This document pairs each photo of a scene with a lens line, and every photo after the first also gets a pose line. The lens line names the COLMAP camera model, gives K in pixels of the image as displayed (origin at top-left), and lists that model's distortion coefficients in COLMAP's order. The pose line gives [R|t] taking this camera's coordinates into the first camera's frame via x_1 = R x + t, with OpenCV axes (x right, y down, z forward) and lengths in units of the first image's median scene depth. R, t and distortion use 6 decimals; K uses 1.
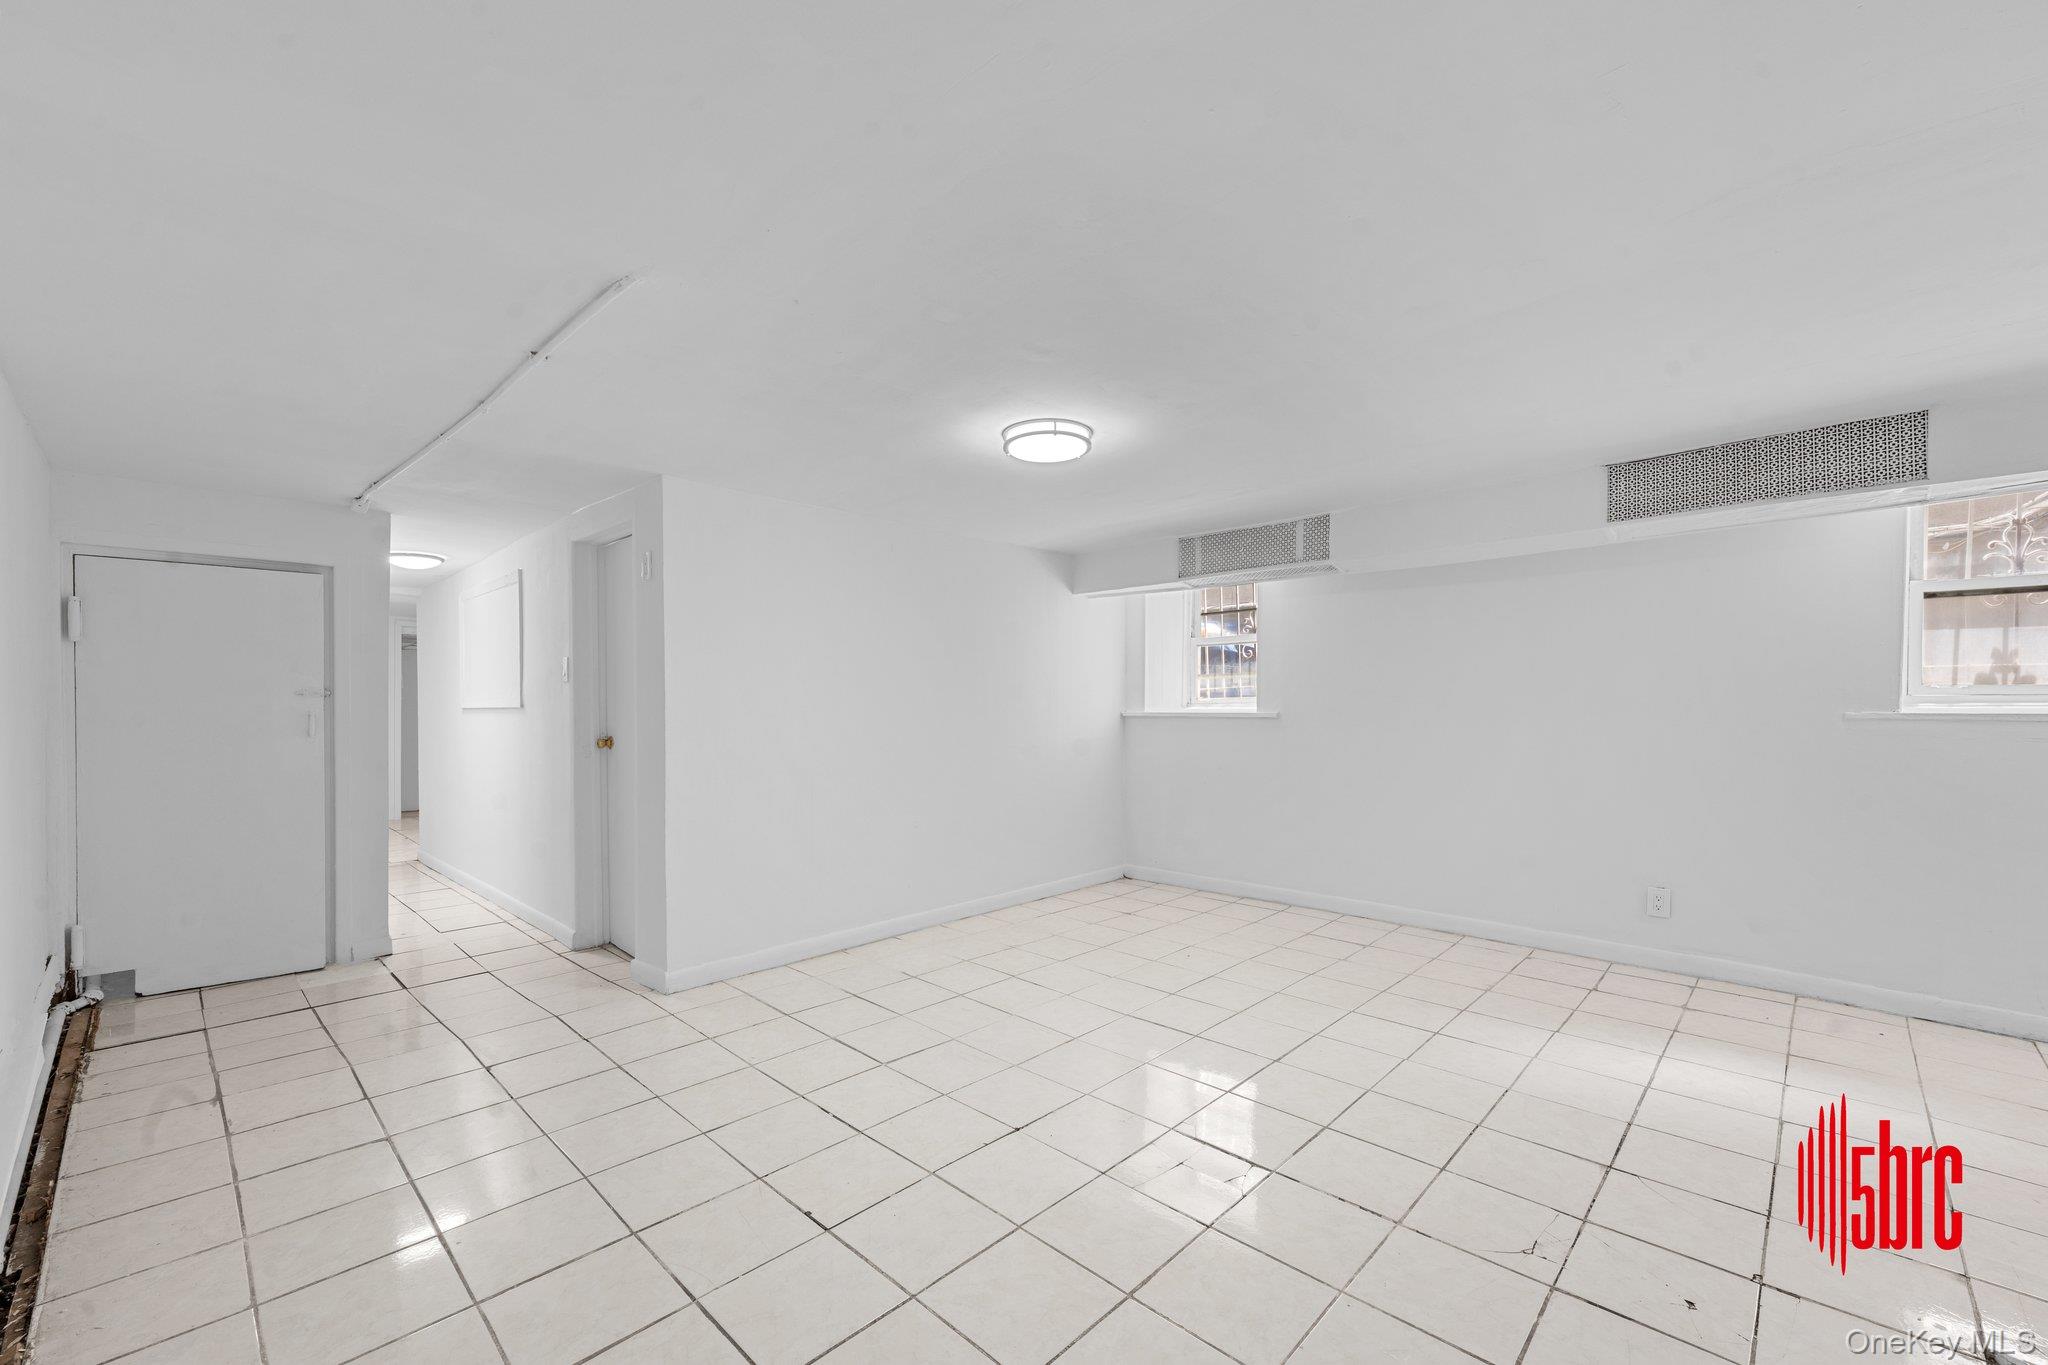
lens RADIAL K [[844.0, 0, 1014.5], [0, 844.0, 704.2], [0, 0, 1]] dist [0.001816, -0.001460]
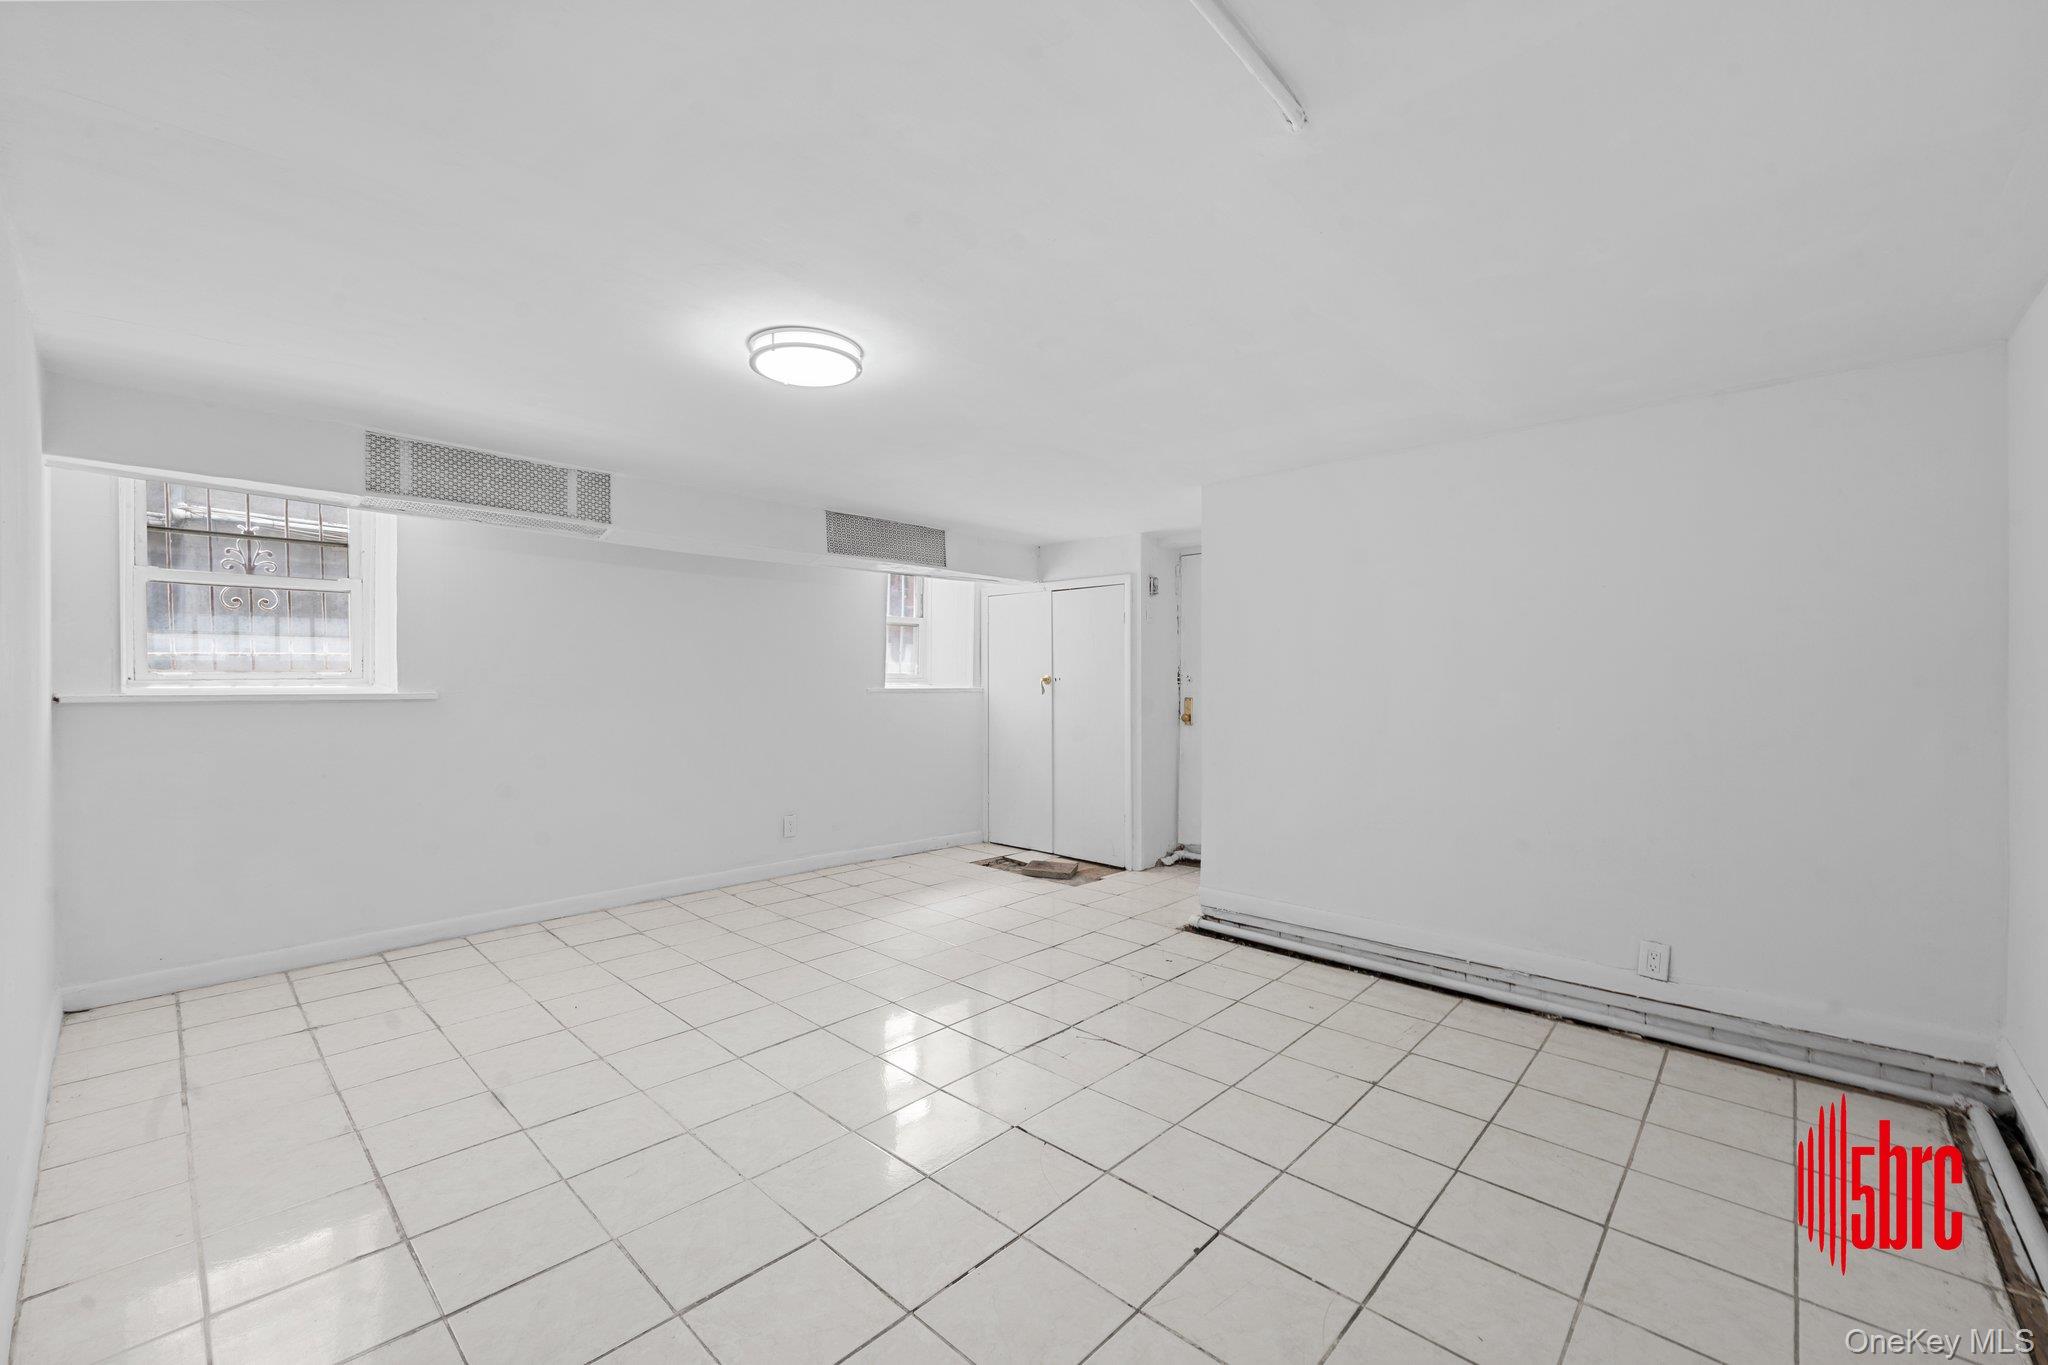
lens RADIAL K [[844.0, 0, 1013.6], [0, 844.0, 677.9], [0, 0, 1]] dist [0.001816, -0.001460]
pose [[-0.025439, 0.005832, 0.999659, -0.534900], [-0.006630, 0.999960, -0.006002, -0.002500], [-0.999654, -0.006780, -0.025399, 0.569796]]
